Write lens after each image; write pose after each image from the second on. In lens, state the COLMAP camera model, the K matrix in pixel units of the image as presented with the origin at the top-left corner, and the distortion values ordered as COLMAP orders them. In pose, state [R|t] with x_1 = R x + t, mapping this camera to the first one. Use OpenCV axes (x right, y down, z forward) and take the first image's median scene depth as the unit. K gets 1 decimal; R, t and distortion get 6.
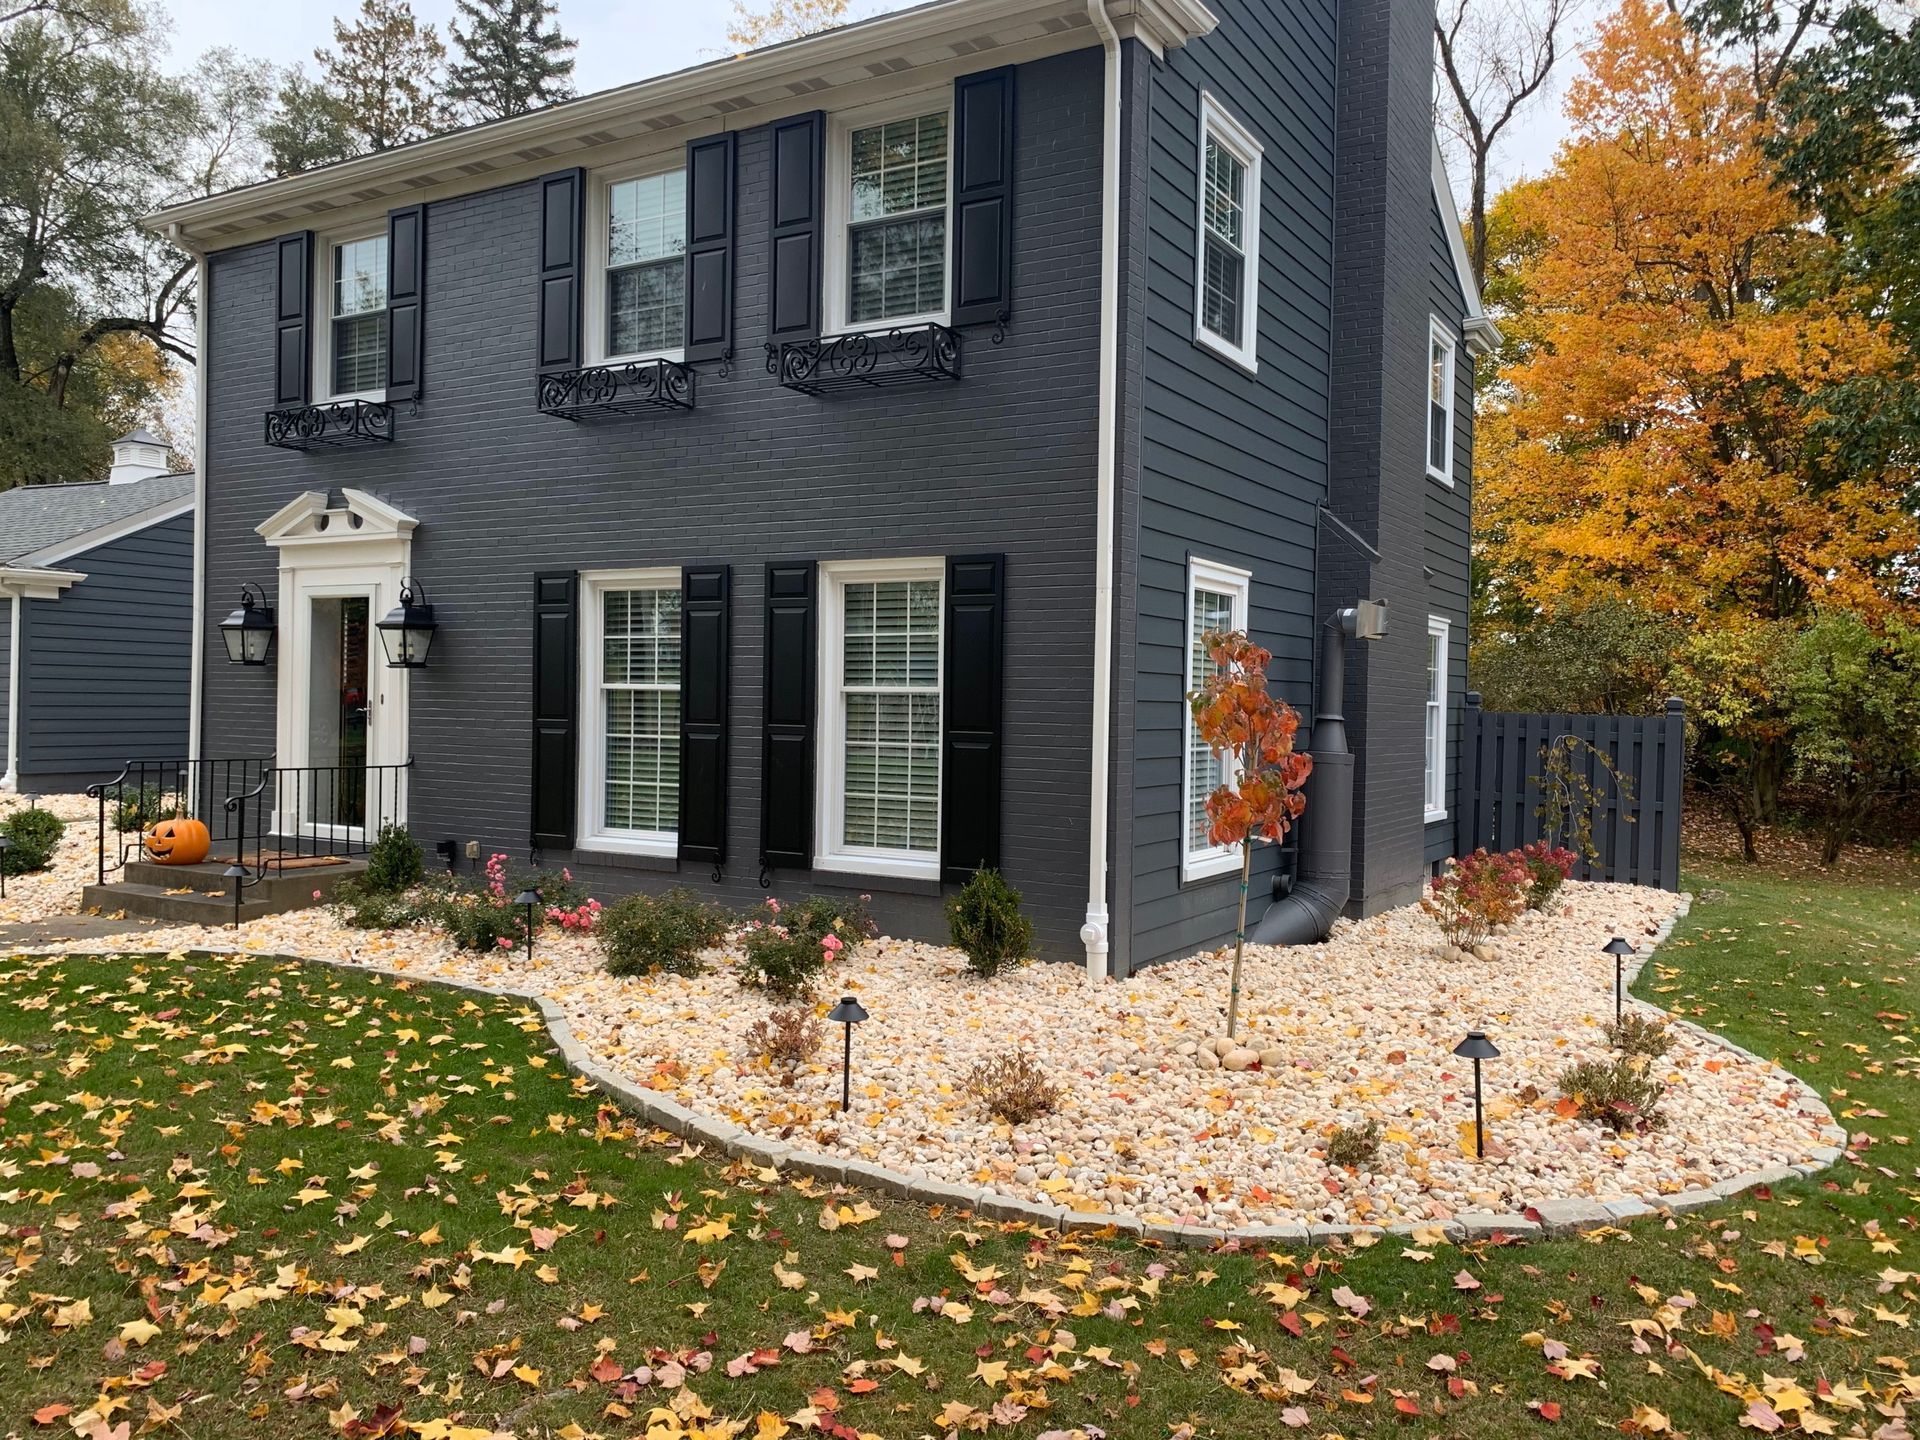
lens RADIAL K [[1466.0, 0, 975.8], [0, 1466.0, 717.5], [0, 0, 1]] dist [0.031976, -0.045757]
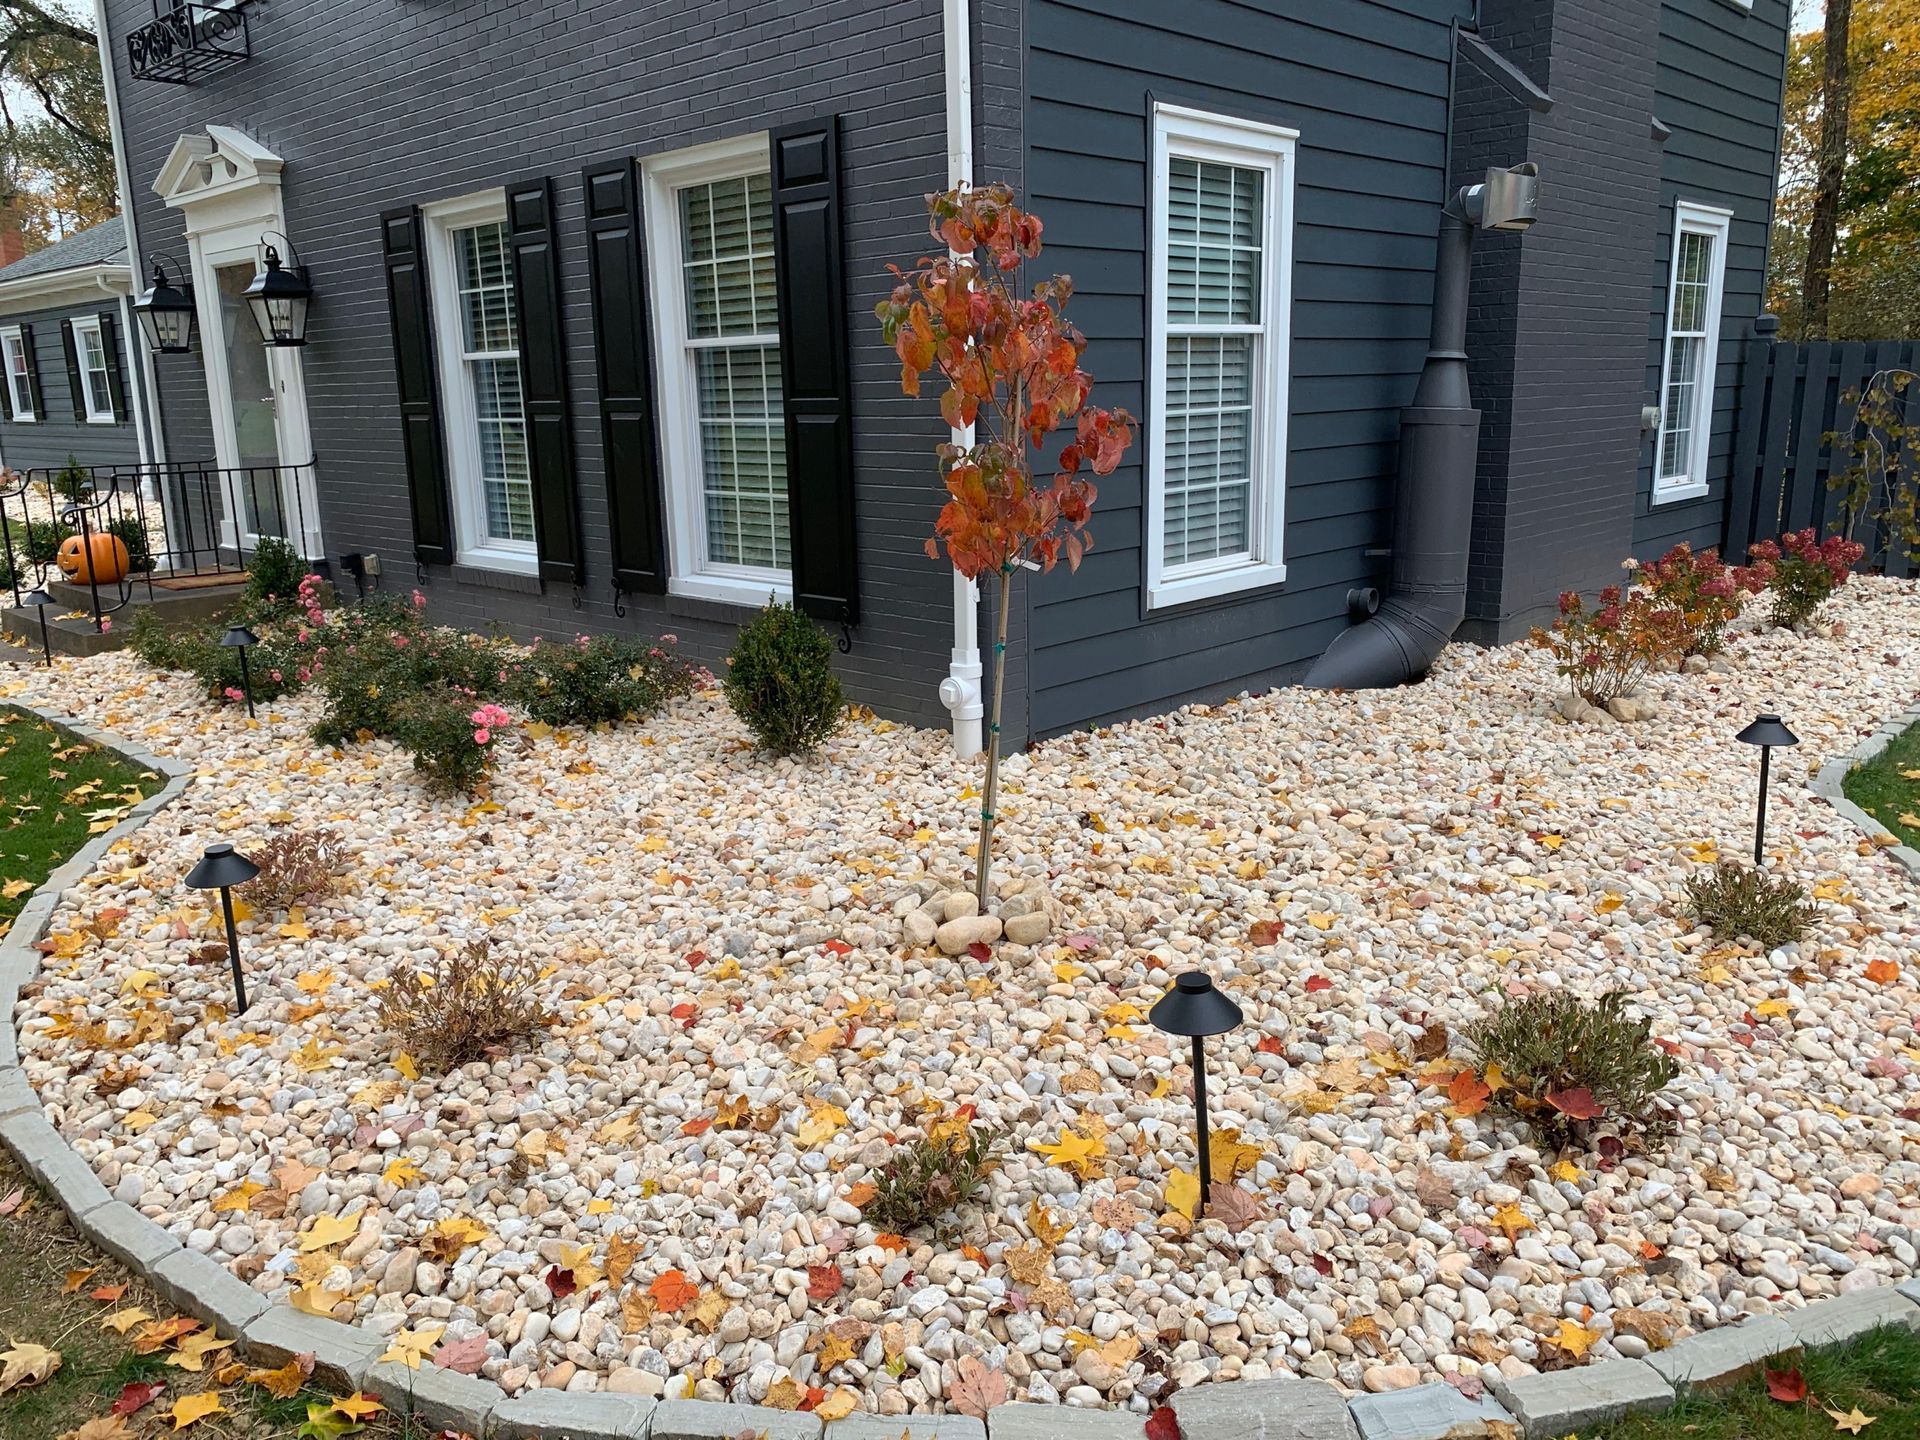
lens RADIAL K [[1466.0, 0, 943.7], [0, 1466.0, 723.9], [0, 0, 1]] dist [0.031976, -0.045757]
pose [[0.970421, 0.013618, -0.241034, 0.207468], [0.038848, 0.976587, 0.211584, 0.014945], [0.238272, -0.214689, 0.947172, 0.299601]]
